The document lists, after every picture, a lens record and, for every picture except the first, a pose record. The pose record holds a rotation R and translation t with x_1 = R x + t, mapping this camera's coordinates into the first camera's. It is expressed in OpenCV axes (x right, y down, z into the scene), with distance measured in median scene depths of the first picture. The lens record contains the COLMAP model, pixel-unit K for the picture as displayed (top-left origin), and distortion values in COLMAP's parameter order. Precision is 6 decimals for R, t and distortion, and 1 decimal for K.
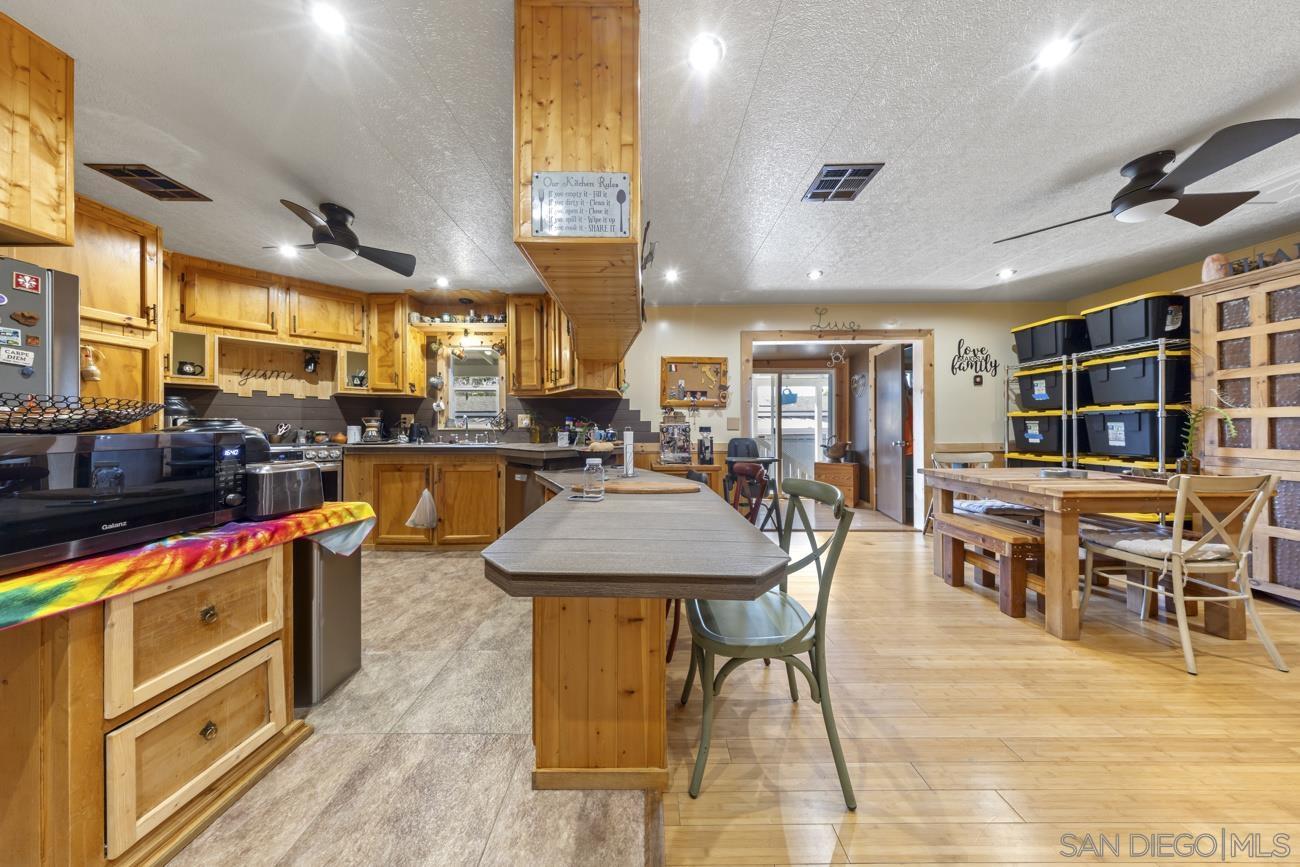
lens RADIAL K [[385.2, 0, 651.3], [0, 385.2, 428.0], [0, 0, 1]] dist [-0.000309, -0.000060]
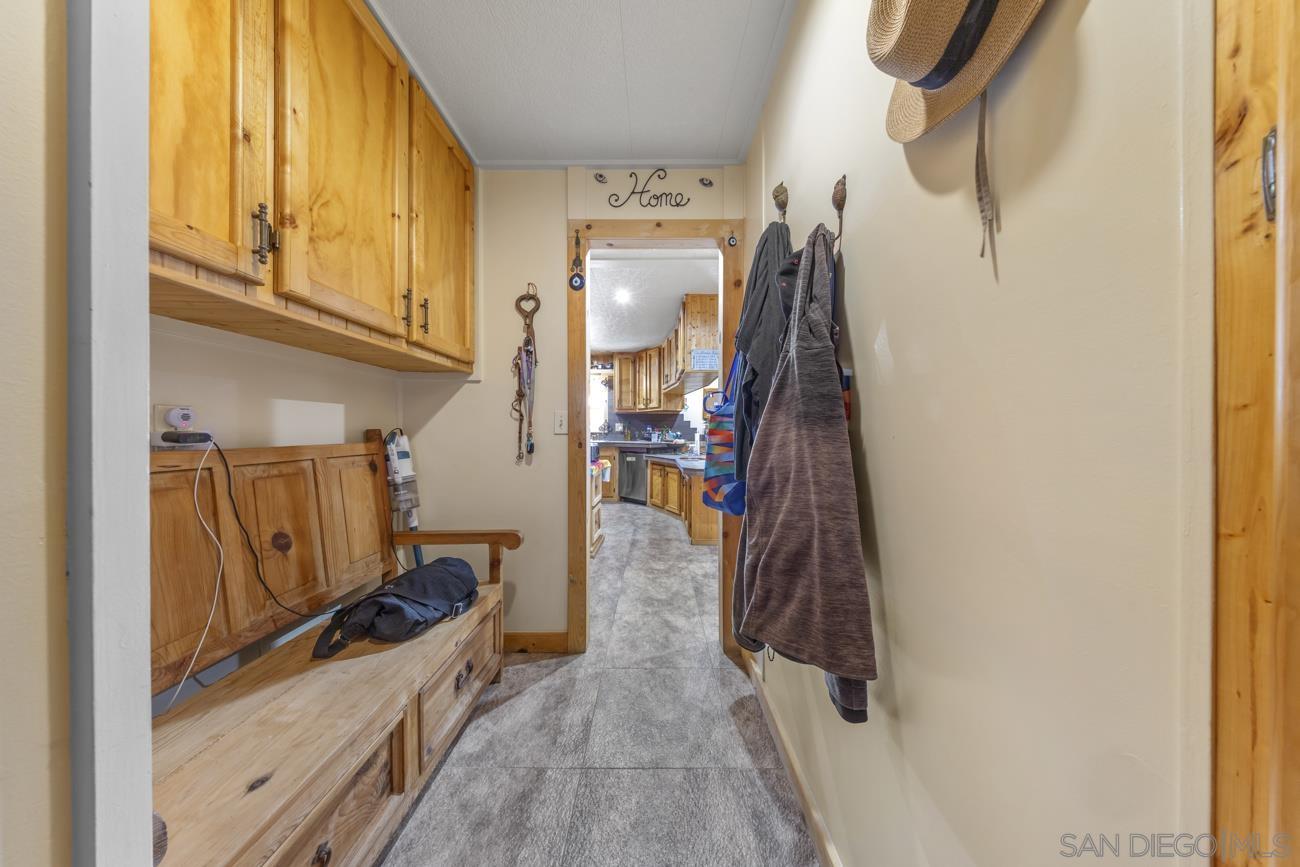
lens RADIAL K [[374.4, 0, 646.0], [0, 374.4, 431.3], [0, 0, 1]] dist [0.000887, 0.000011]
pose [[0.999711, 0.001502, -0.024014, -0.203694], [-0.001597, 0.999991, -0.003929, 0.005202], [0.024008, 0.003966, 0.999704, -0.670848]]
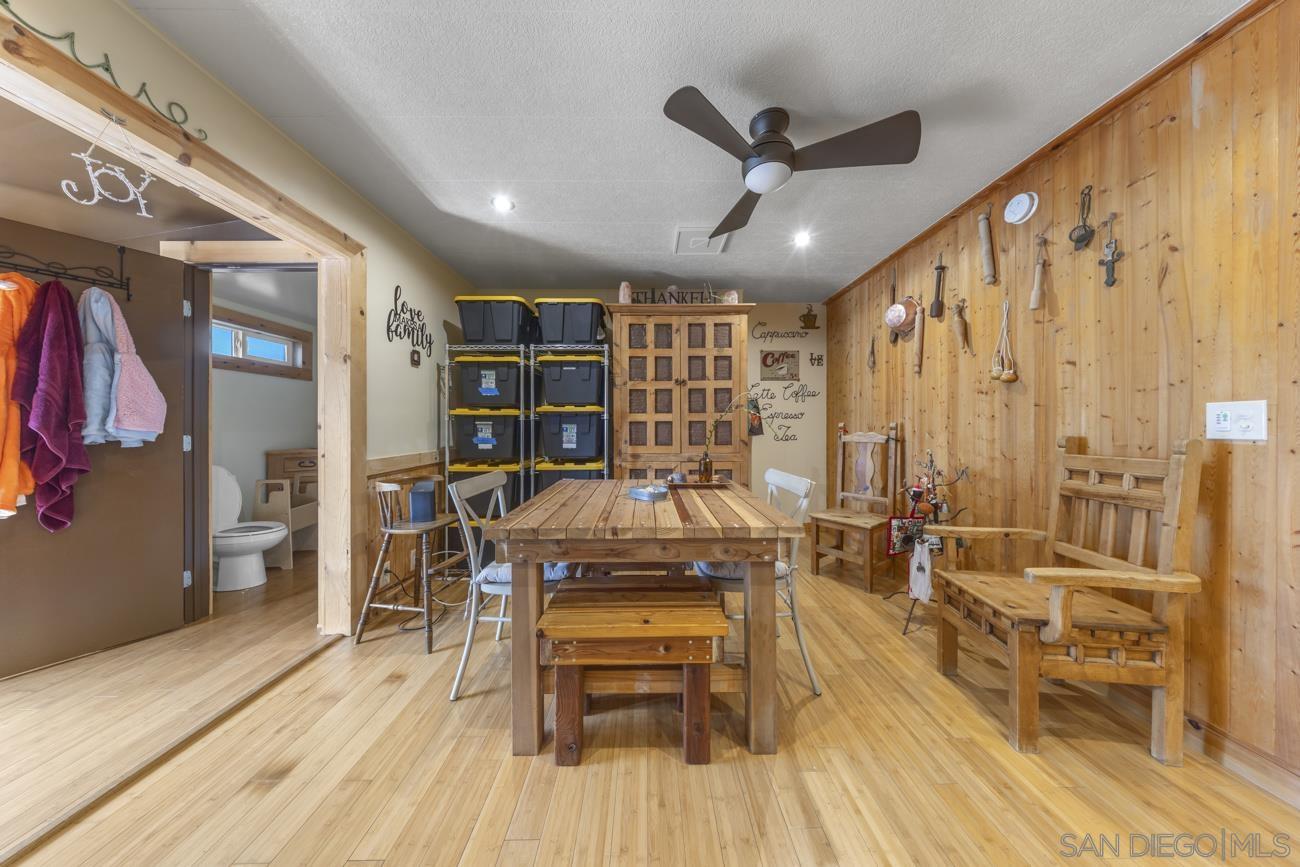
lens RADIAL K [[374.4, 0, 646.0], [0, 374.4, 431.3], [0, 0, 1]] dist [0.000887, 0.000011]
pose [[-0.000694, -0.005043, 0.999987, 0.234960], [0.004066, 0.999979, 0.005046, -0.000518], [-0.999991, 0.004070, -0.000673, 0.689900]]
